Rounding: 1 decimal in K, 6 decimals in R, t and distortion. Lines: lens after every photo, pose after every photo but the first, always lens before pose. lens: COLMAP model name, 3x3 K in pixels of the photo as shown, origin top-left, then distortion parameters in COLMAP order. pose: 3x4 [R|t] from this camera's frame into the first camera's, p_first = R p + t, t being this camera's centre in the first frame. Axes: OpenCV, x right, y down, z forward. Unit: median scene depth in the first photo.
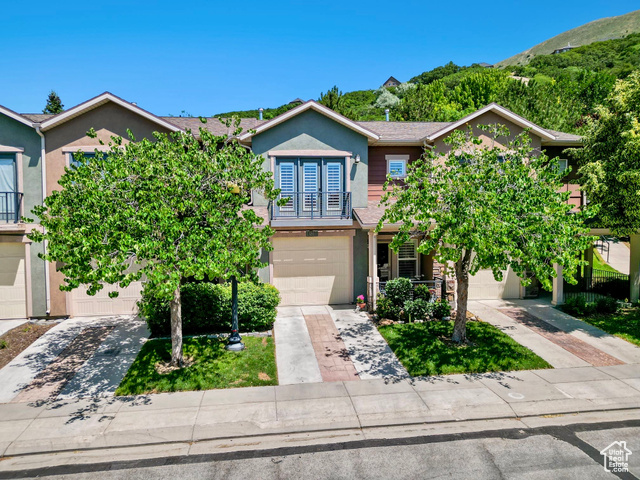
lens RADIAL K [[454.5, 0, 319.1], [0, 454.5, 244.9], [0, 0, 1]] dist [0.048295, -0.014560]
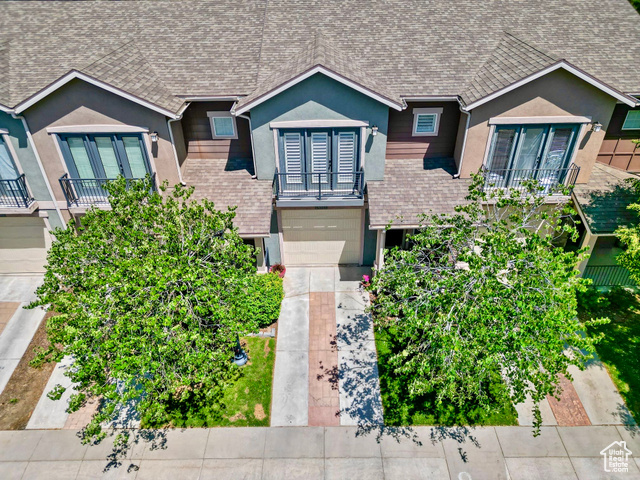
lens RADIAL K [[454.5, 0, 320.0], [0, 454.5, 242.5], [0, 0, 1]] dist [0.048295, -0.014560]
pose [[0.992261, 0.062783, -0.107129, 0.123596], [0.003345, 0.848929, 0.528496, -0.649170], [0.124126, -0.524764, 0.842149, 0.228254]]
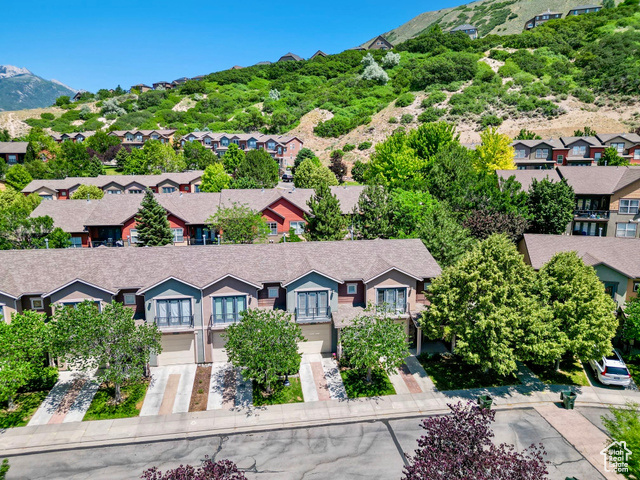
lens RADIAL K [[454.5, 0, 308.6], [0, 454.5, 230.1], [0, 0, 1]] dist [0.048295, -0.014560]
pose [[0.999995, -0.002358, -0.001856, -0.046749], [0.002551, 0.993729, 0.111785, -1.047552], [0.001580, -0.111789, 0.993731, -1.701339]]
